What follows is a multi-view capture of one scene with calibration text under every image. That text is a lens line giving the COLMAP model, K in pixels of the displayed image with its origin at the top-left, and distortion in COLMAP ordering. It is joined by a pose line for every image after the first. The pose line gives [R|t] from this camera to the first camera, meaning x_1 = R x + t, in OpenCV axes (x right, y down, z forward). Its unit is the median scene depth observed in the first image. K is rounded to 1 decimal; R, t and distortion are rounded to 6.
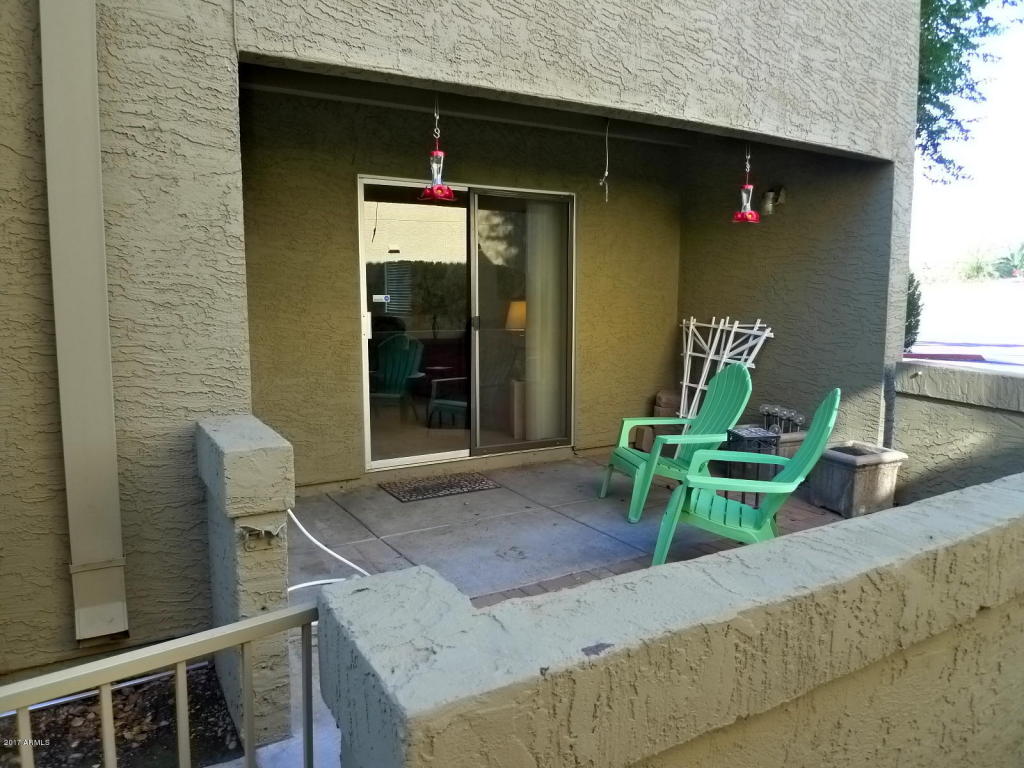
lens RADIAL K [[748.5, 0, 512.0], [0, 748.5, 384.0], [0, 0, 1]] dist [-0.030237, -0.009261]
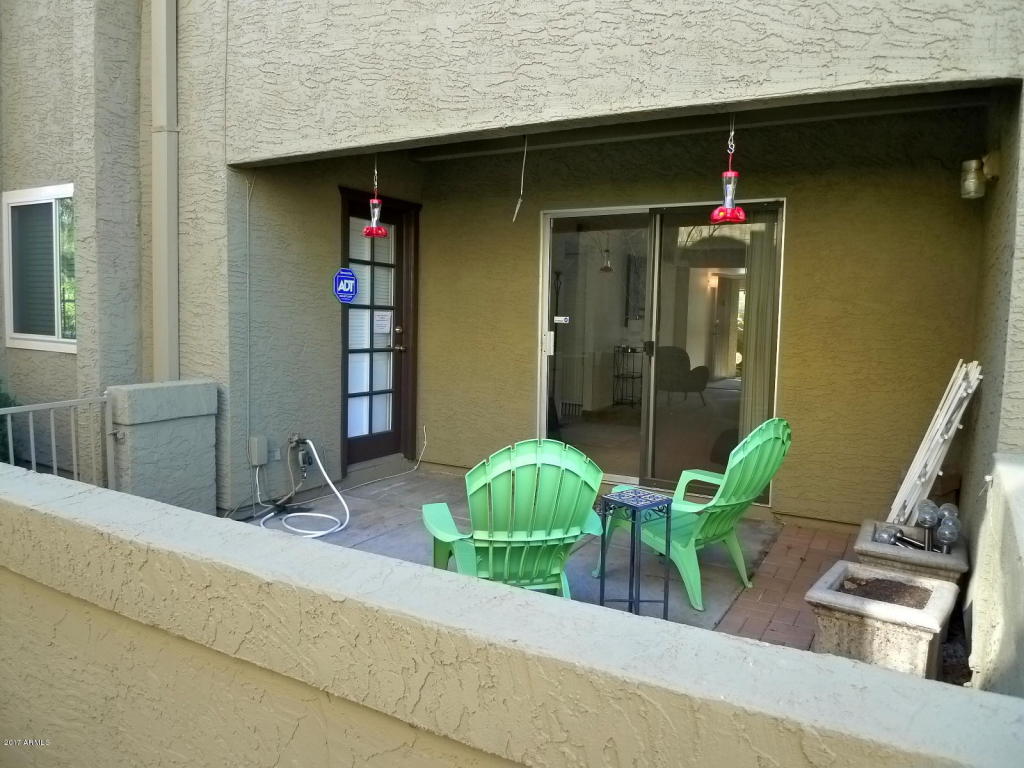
lens RADIAL K [[748.5, 0, 512.0], [0, 748.5, 384.0], [0, 0, 1]] dist [-0.030237, -0.009261]
pose [[0.475472, 0.089925, -0.875123, 1.029465], [-0.125659, 0.991504, 0.033611, -0.065836], [0.870710, 0.093986, 0.482732, 0.559036]]
